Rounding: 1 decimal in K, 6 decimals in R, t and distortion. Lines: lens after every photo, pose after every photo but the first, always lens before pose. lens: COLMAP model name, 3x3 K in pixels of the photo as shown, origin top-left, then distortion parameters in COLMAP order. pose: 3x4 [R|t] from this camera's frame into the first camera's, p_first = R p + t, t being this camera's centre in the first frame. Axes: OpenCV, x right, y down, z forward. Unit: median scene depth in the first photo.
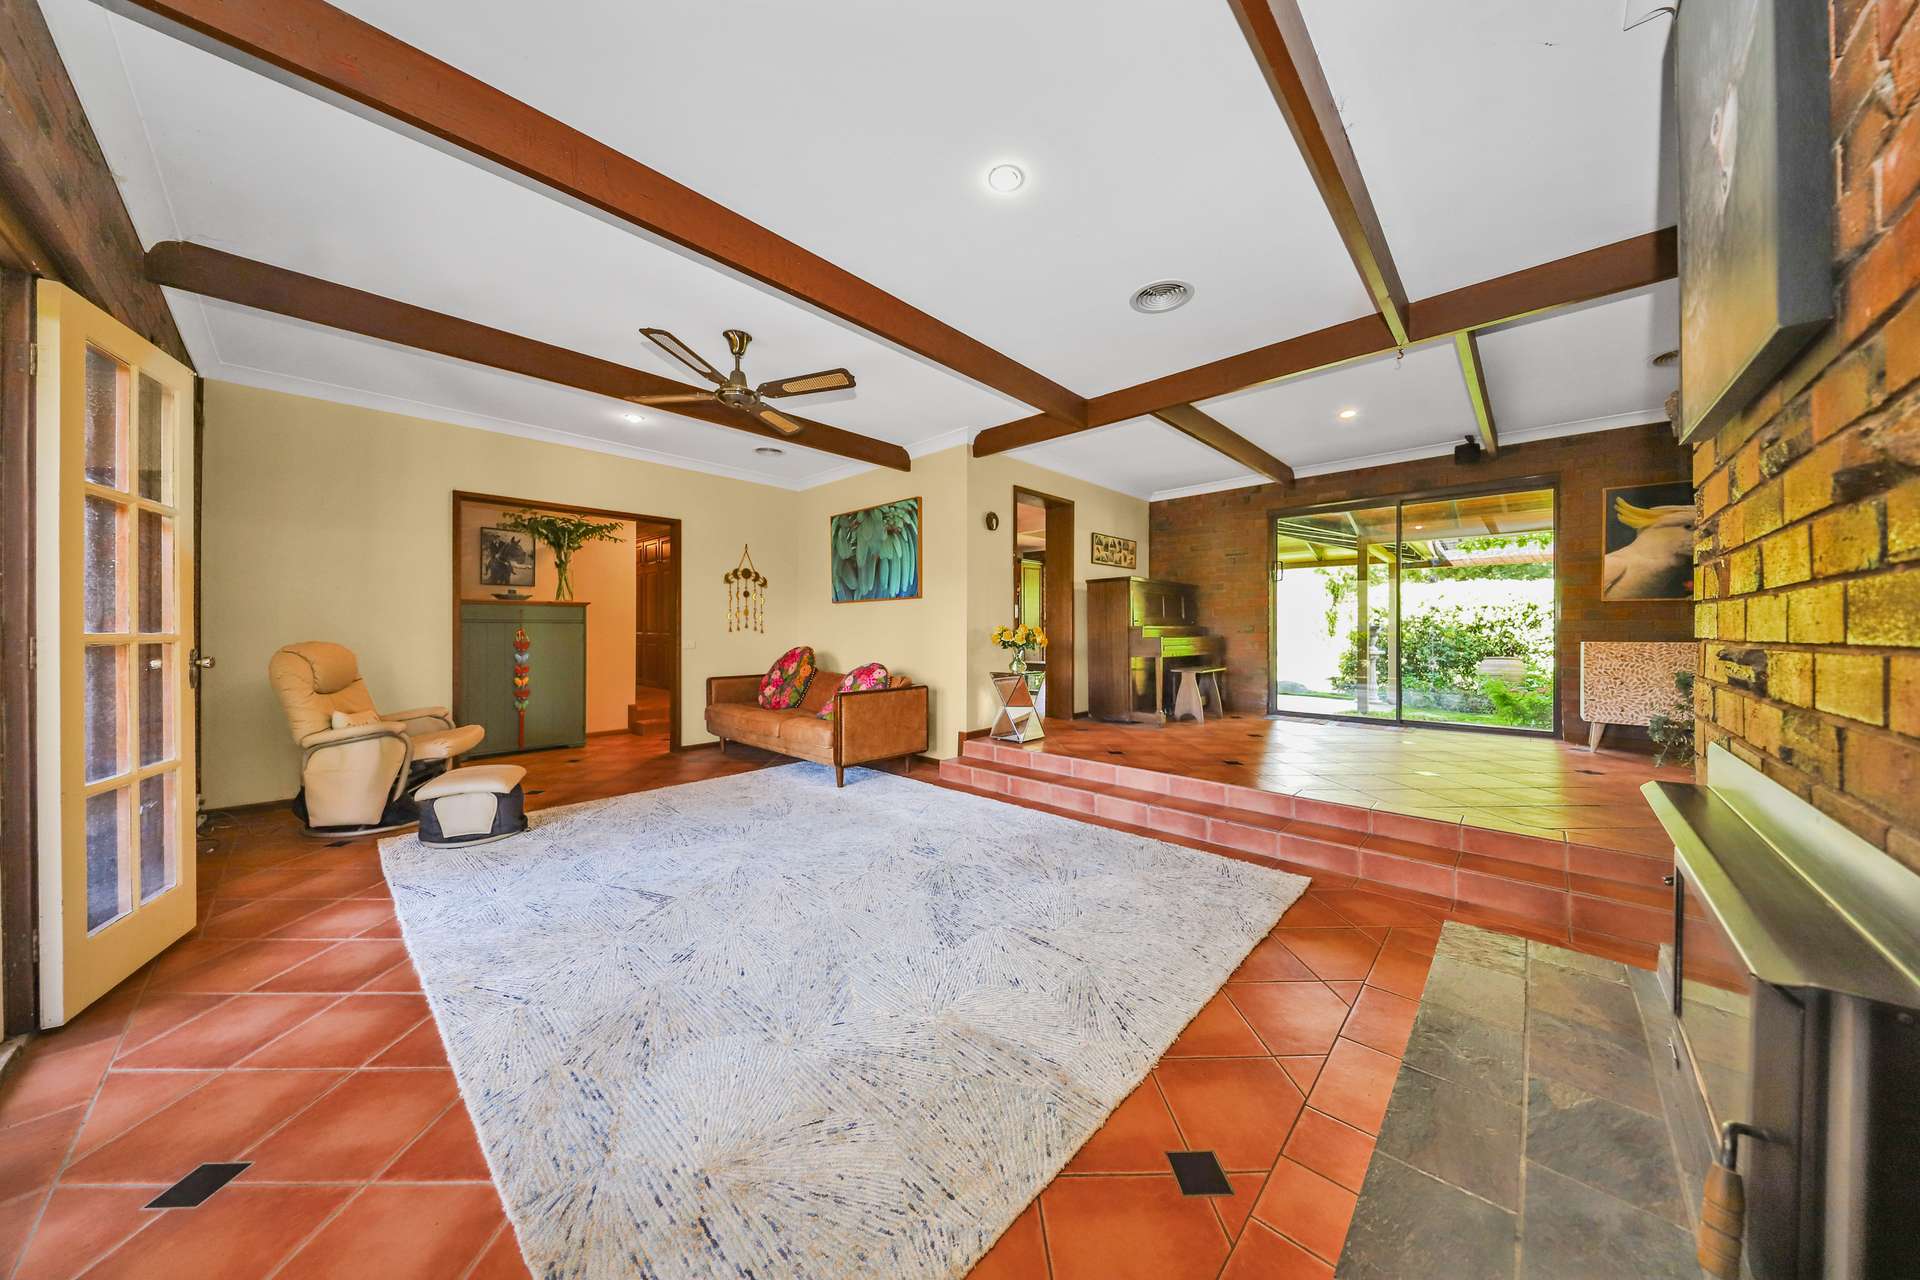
lens RADIAL K [[612.3, 0, 967.0], [0, 612.3, 629.2], [0, 0, 1]] dist [0.001183, -0.000020]
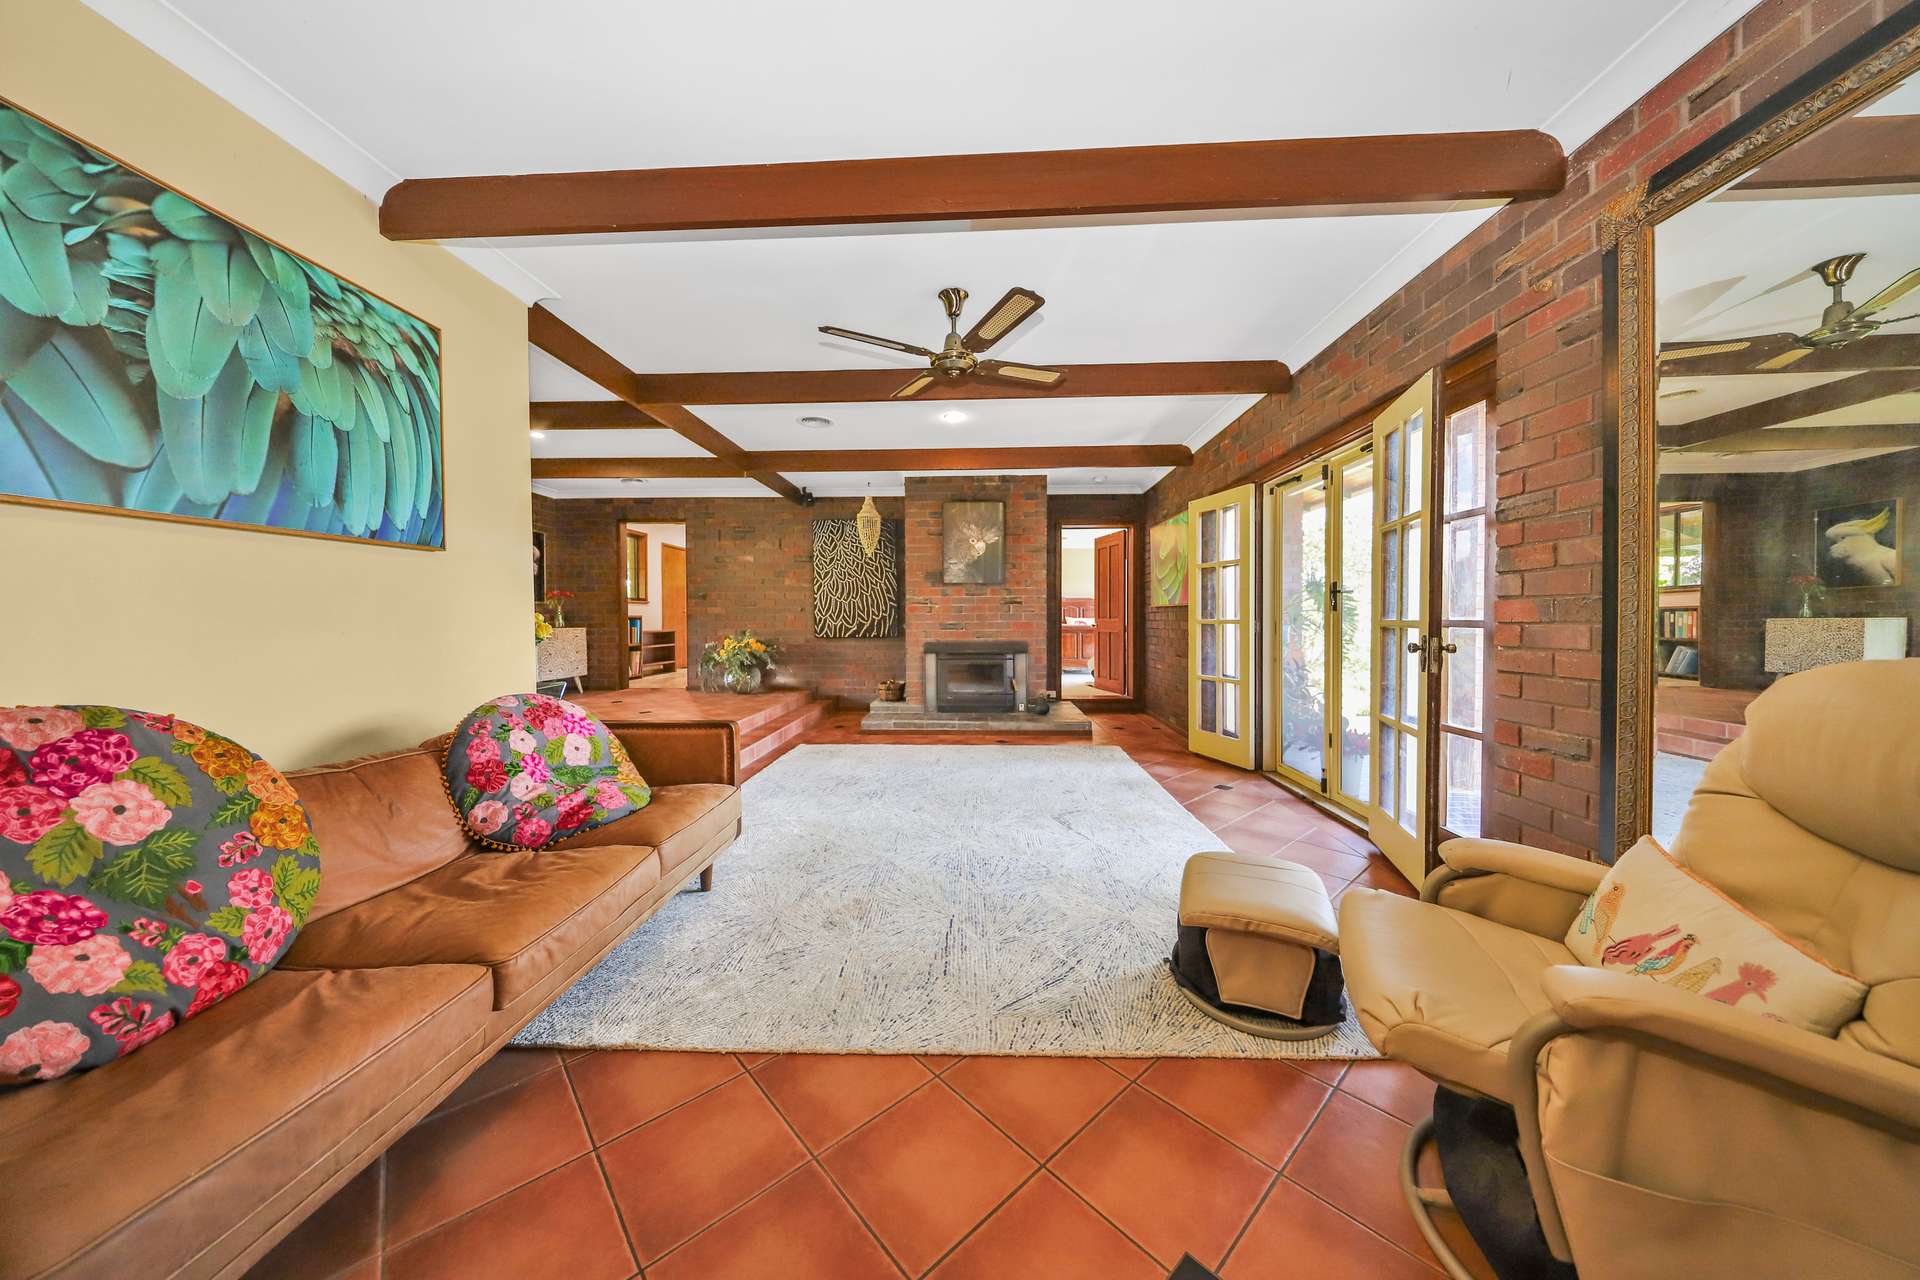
lens RADIAL K [[612.3, 0, 965.6], [0, 612.3, 630.3], [0, 0, 1]] dist [0.001183, -0.000020]
pose [[-0.656471, -0.010436, 0.754279, -0.653741], [0.003776, 0.999846, 0.017120, 0.001238], [-0.754342, 0.014087, -0.656330, 0.967070]]
